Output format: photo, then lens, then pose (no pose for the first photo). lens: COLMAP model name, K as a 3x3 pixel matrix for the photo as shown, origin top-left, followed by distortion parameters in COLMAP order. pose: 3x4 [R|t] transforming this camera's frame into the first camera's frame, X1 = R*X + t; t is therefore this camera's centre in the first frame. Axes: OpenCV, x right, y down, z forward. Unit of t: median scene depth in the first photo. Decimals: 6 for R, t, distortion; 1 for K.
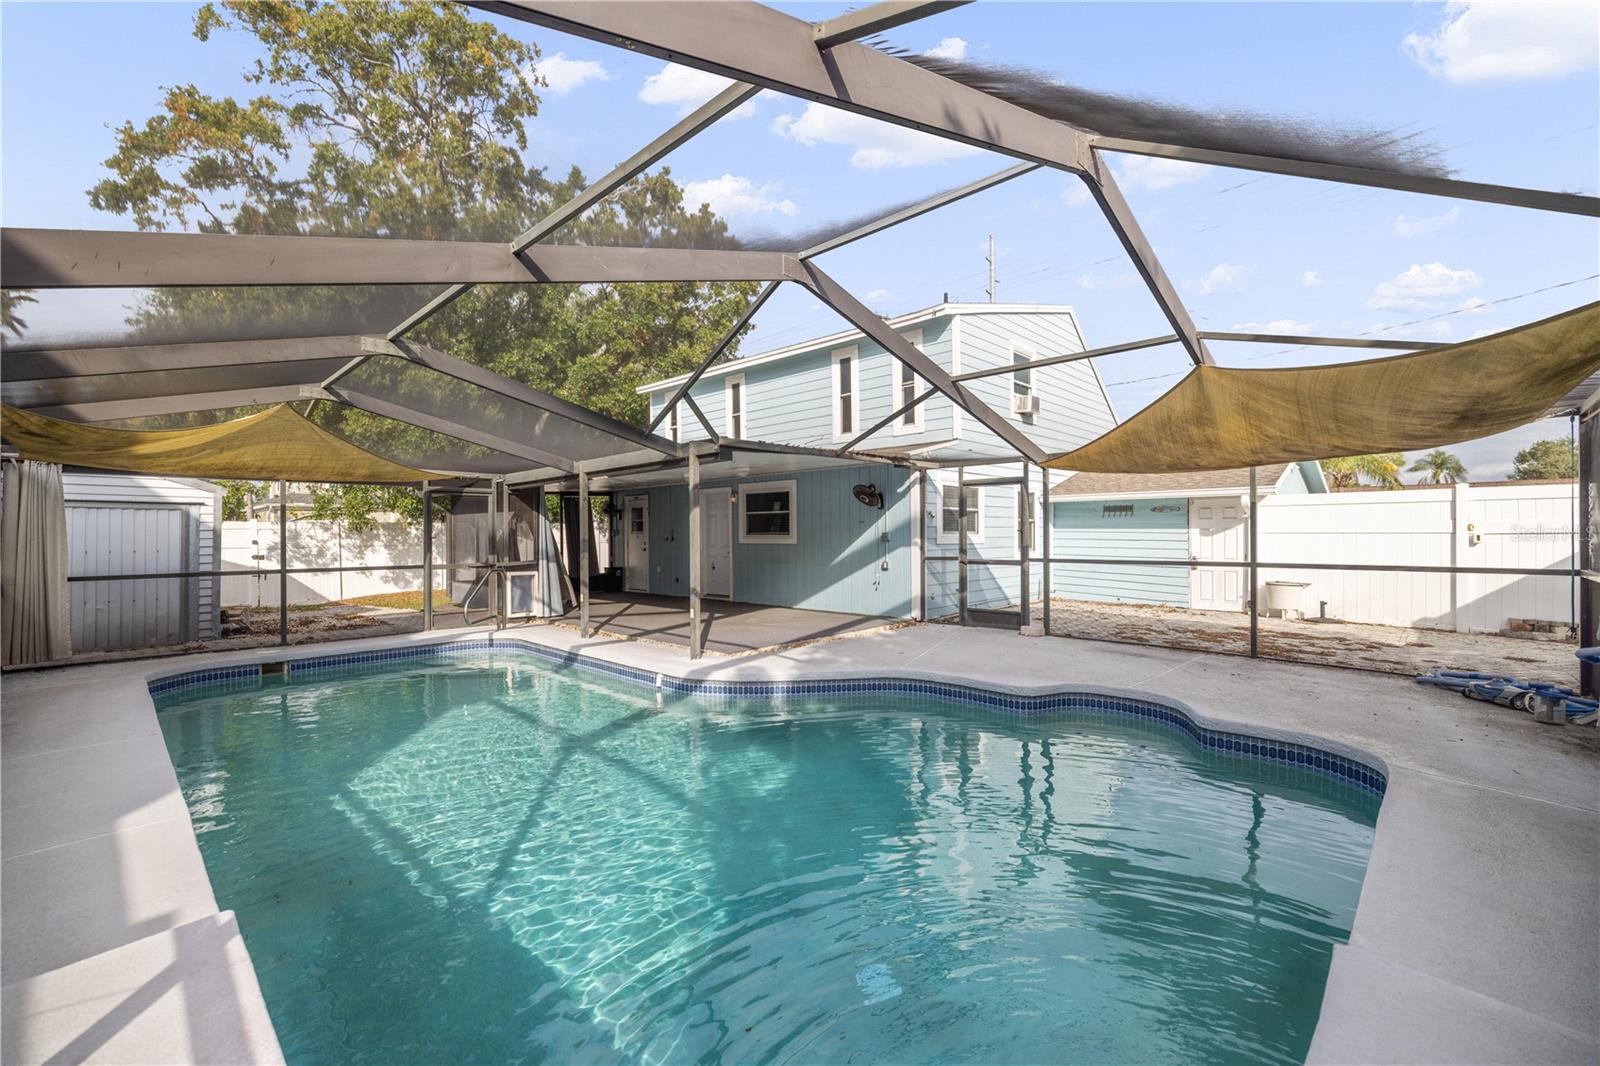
lens RADIAL K [[675.6, 0, 787.8], [0, 675.6, 529.2], [0, 0, 1]] dist [-0.001961, -0.000182]
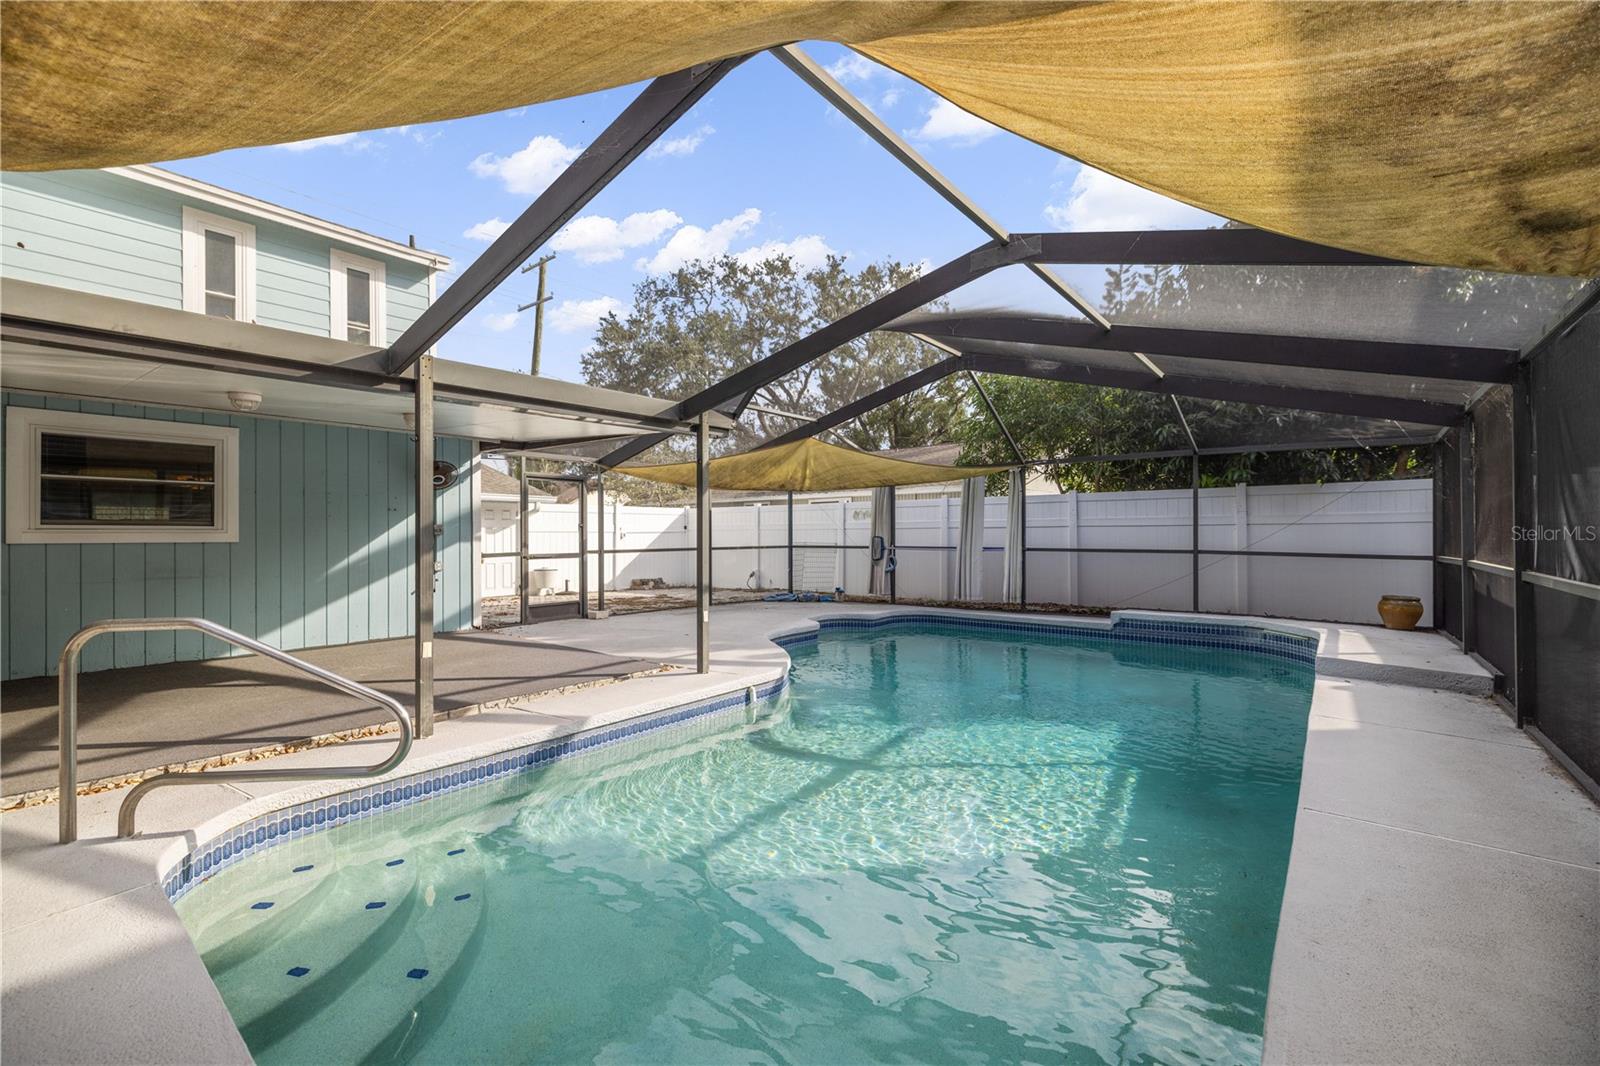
lens RADIAL K [[675.6, 0, 787.8], [0, 675.6, 529.2], [0, 0, 1]] dist [-0.001961, -0.000182]
pose [[-0.062469, 0.013525, 0.997955, -0.646710], [-0.001353, 0.999906, -0.013636, 0.019247], [-0.998046, -0.002202, -0.062444, 0.626945]]
